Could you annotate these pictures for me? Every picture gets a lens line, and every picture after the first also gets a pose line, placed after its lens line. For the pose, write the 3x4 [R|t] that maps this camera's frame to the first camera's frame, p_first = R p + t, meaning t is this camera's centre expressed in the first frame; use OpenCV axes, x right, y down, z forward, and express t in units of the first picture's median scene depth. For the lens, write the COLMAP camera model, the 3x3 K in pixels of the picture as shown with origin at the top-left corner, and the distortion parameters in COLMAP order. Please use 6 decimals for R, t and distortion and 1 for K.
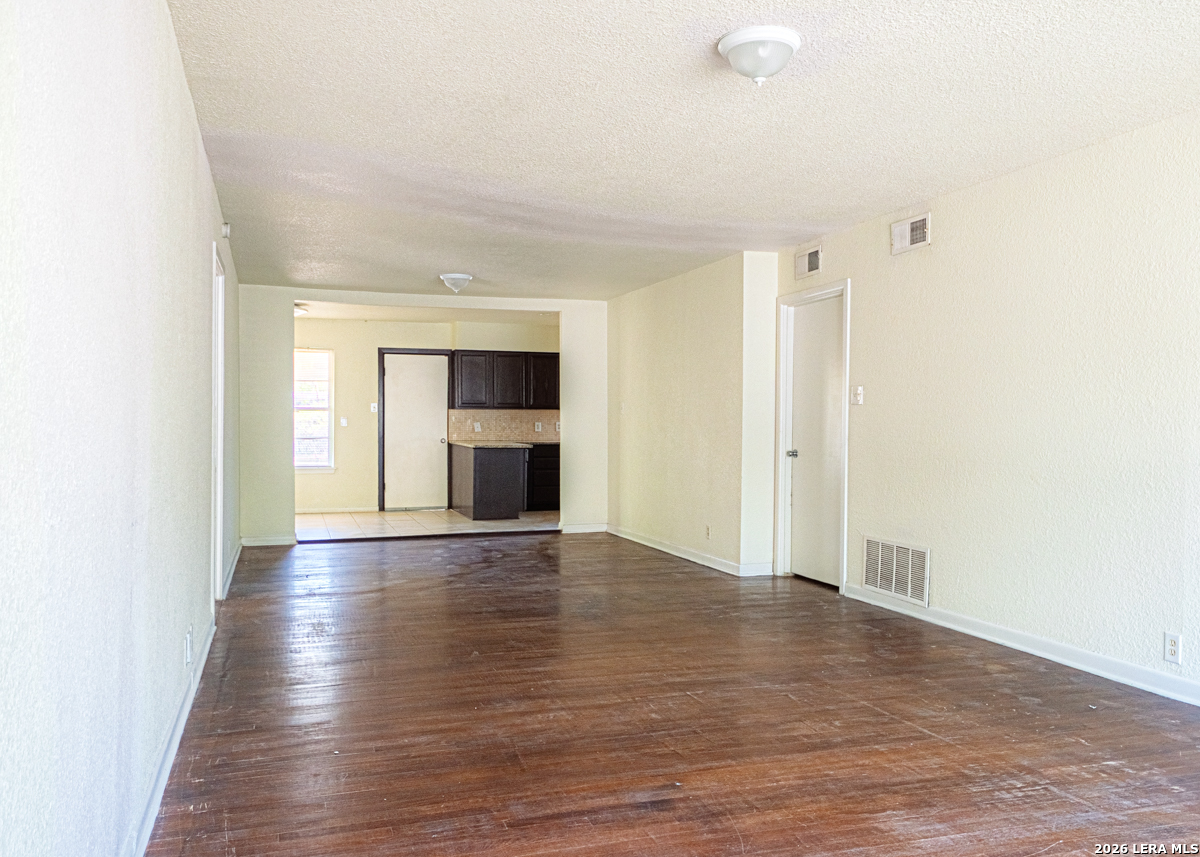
lens RADIAL K [[927.9, 0, 600.0], [0, 927.9, 428.5], [0, 0, 1]] dist [0.004154, 0.010713]
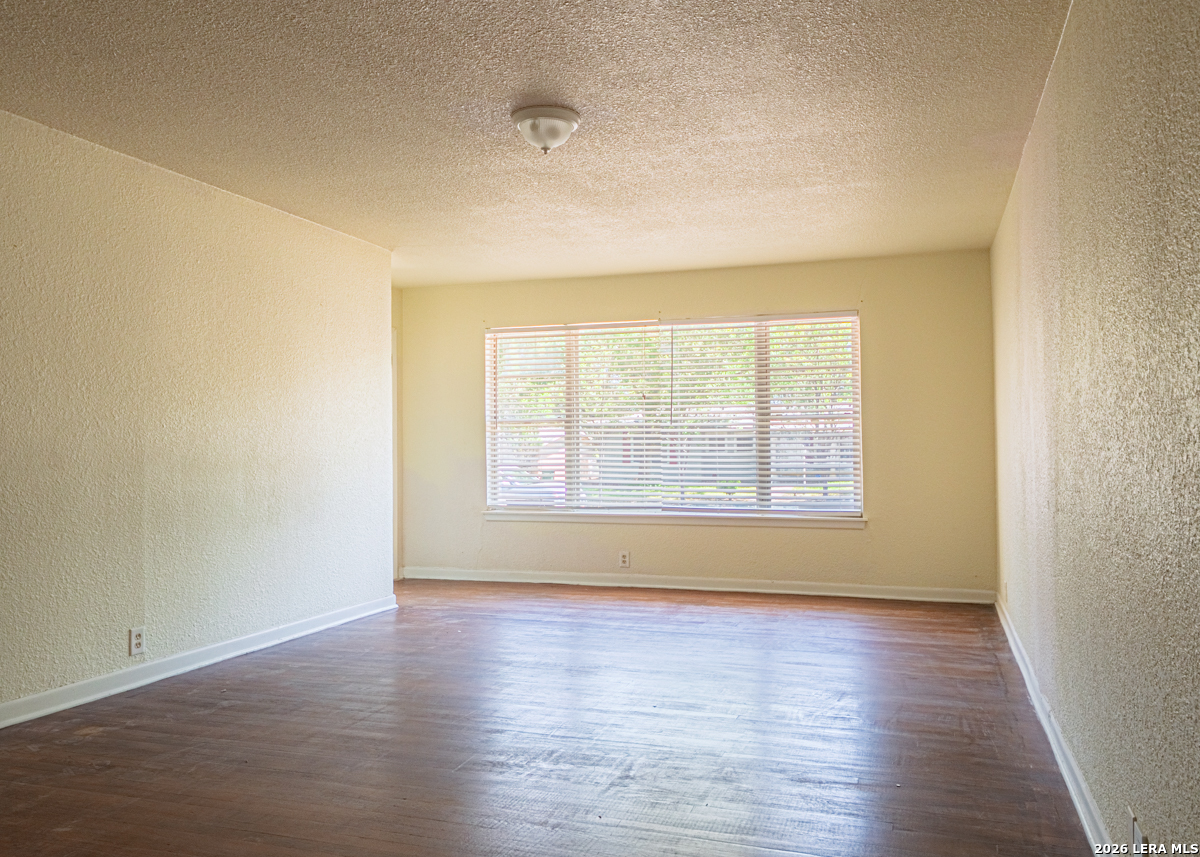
lens RADIAL K [[954.8, 0, 575.0], [0, 954.8, 427.0], [0, 0, 1]] dist [0.009543, 0.004871]
pose [[-0.779696, 0.014892, 0.625981, -0.357275], [0.007132, 0.999864, -0.014903, 0.002440], [-0.626117, -0.007155, -0.779696, 1.117878]]
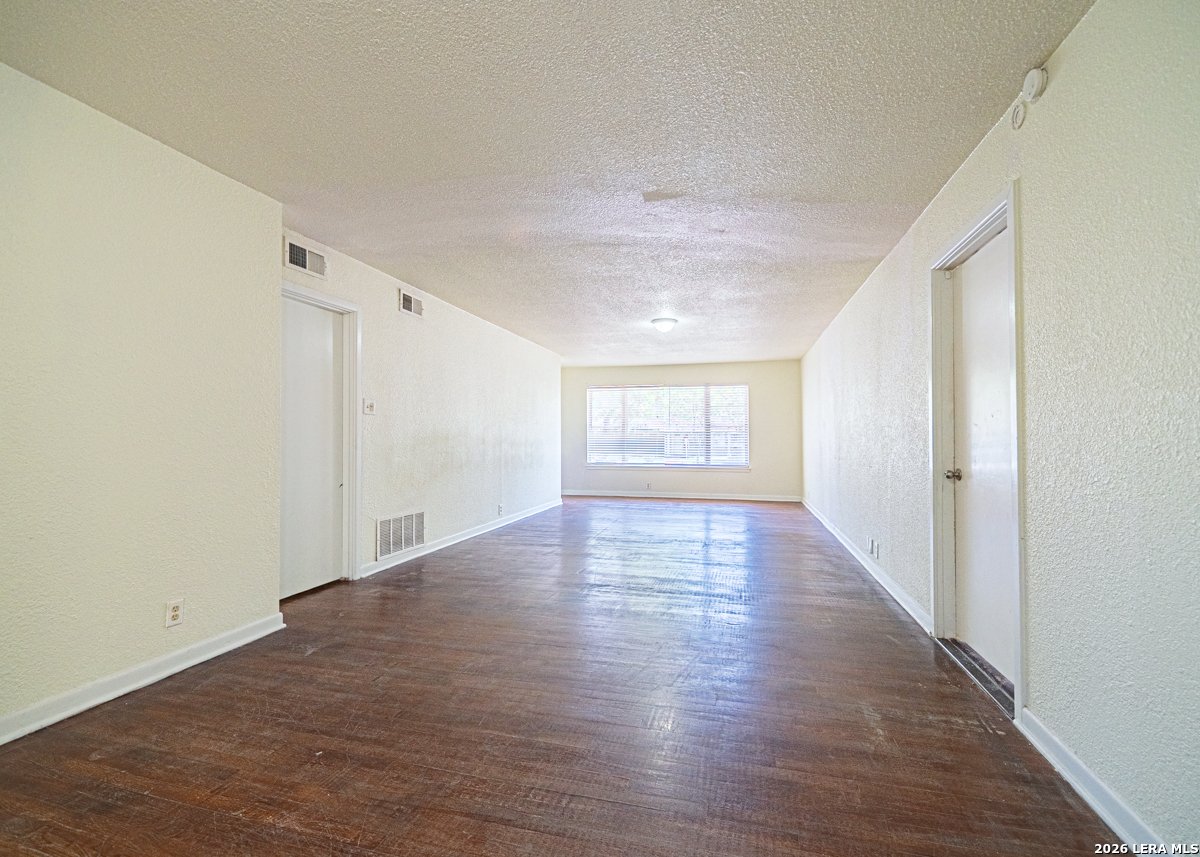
lens RADIAL K [[501.6, 0, 600.0], [0, 501.6, 428.5], [0, 0, 1]] dist [0.000303, -0.000293]
pose [[-0.827680, 0.008050, 0.561143, -0.378903], [0.000057, 0.999898, -0.014260, 0.002319], [-0.561200, -0.011771, -0.827596, 1.529091]]
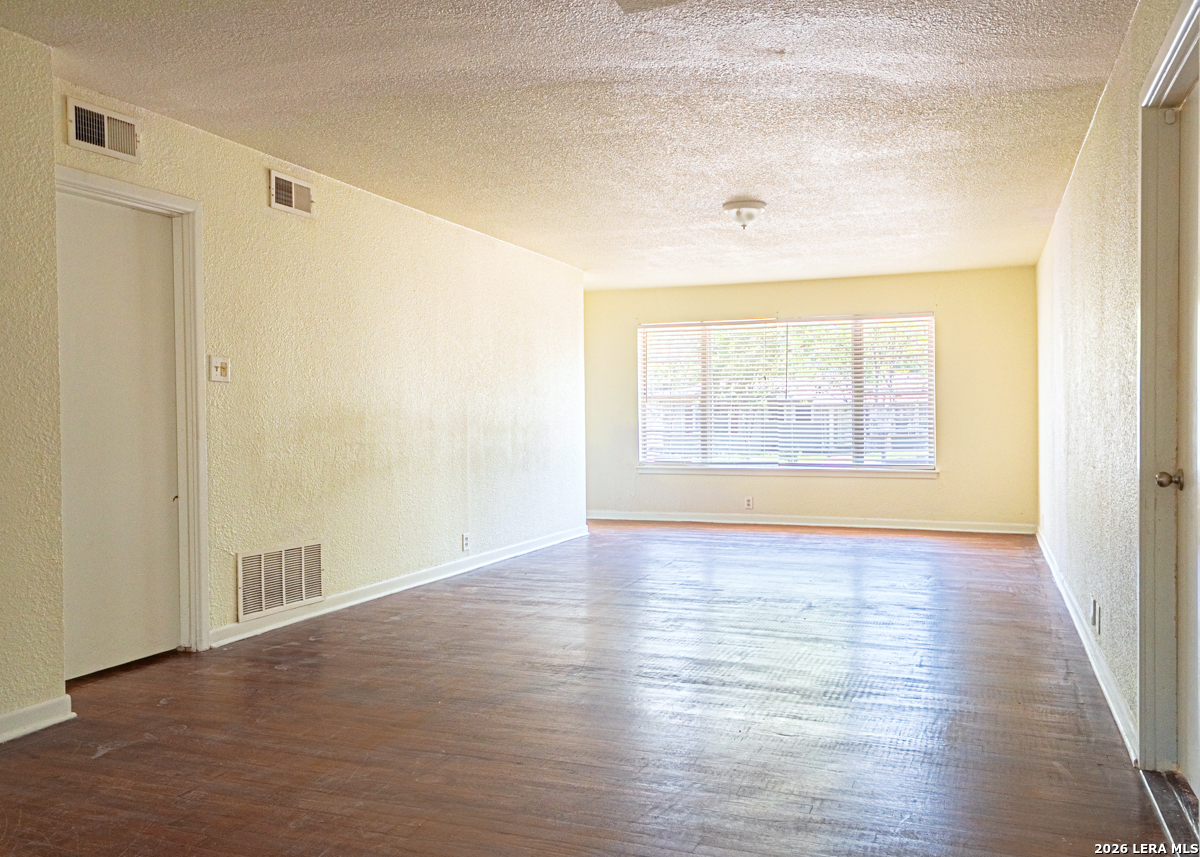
lens RADIAL K [[927.9, 0, 600.0], [0, 927.9, 428.5], [0, 0, 1]] dist [0.004154, 0.010713]
pose [[-0.756534, -0.005159, 0.653934, -0.481951], [0.007901, 0.999824, 0.017029, 0.001501], [-0.653907, 0.018050, -0.756360, 1.515384]]
